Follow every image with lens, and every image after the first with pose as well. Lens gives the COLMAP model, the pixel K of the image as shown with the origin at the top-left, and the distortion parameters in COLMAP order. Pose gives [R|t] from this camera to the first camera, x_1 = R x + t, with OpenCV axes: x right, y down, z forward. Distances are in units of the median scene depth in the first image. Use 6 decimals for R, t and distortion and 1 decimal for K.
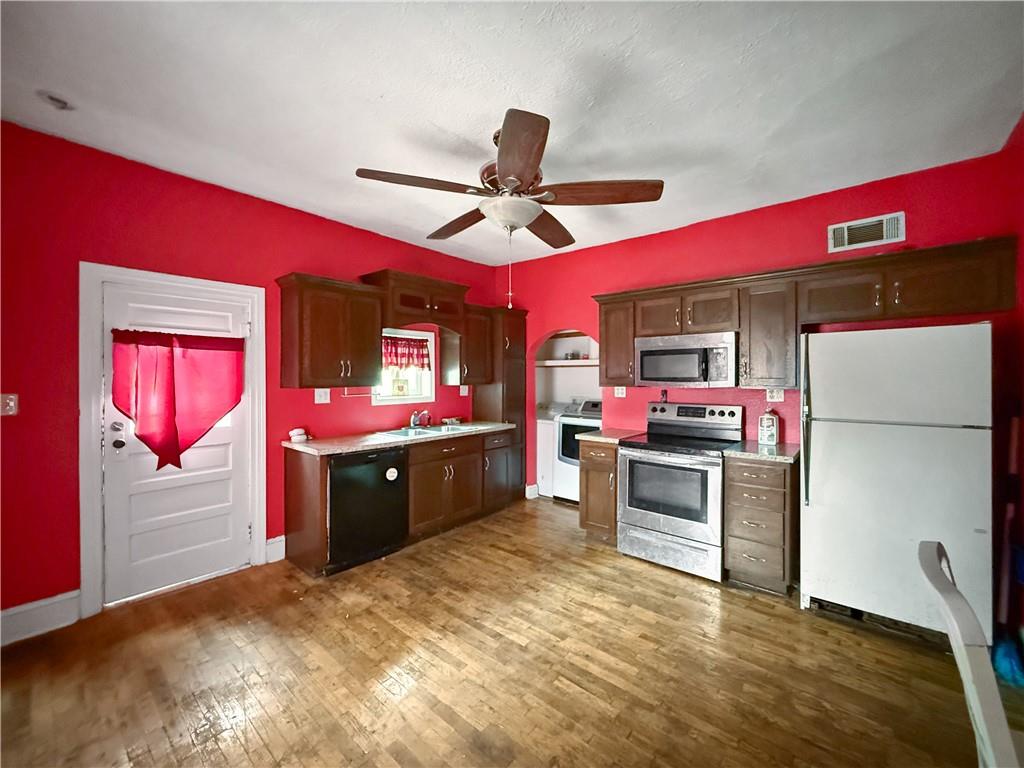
lens RADIAL K [[417.4, 0, 518.3], [0, 417.4, 379.4], [0, 0, 1]] dist [-0.001679, -0.000330]
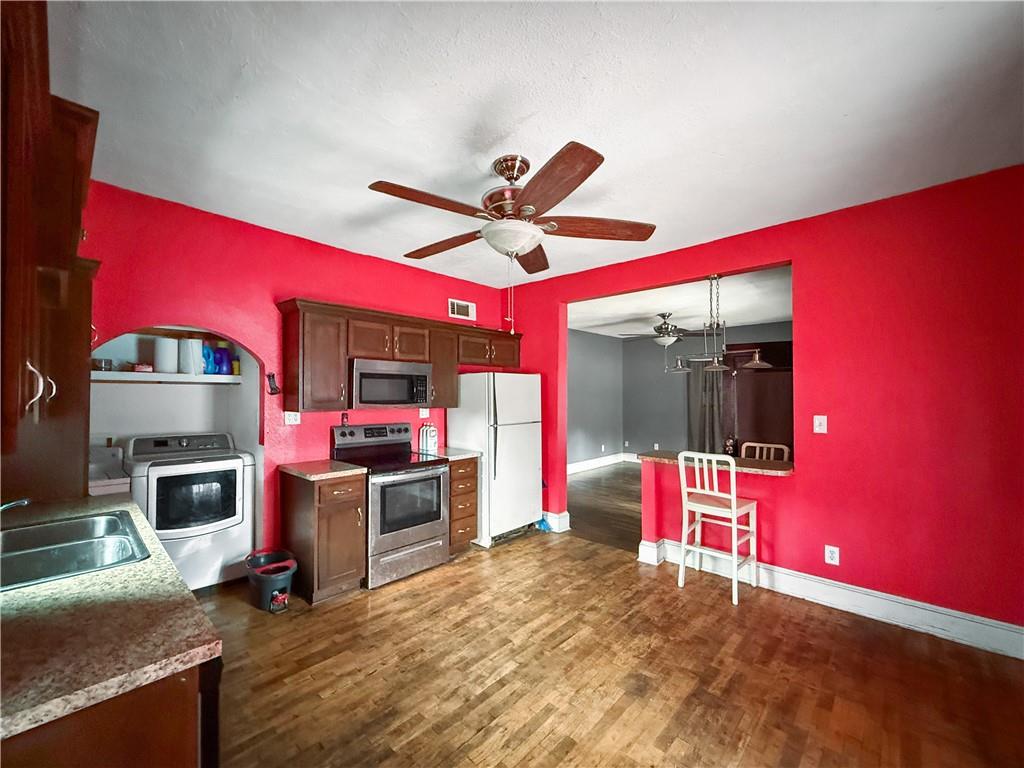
lens RADIAL K [[417.4, 0, 514.9], [0, 417.4, 388.6], [0, 0, 1]] dist [-0.001679, -0.000330]
pose [[0.034930, 0.014771, 0.999281, -0.834746], [0.003692, 0.999882, -0.014909, -0.021397], [-0.999383, 0.004210, 0.034872, 0.791846]]
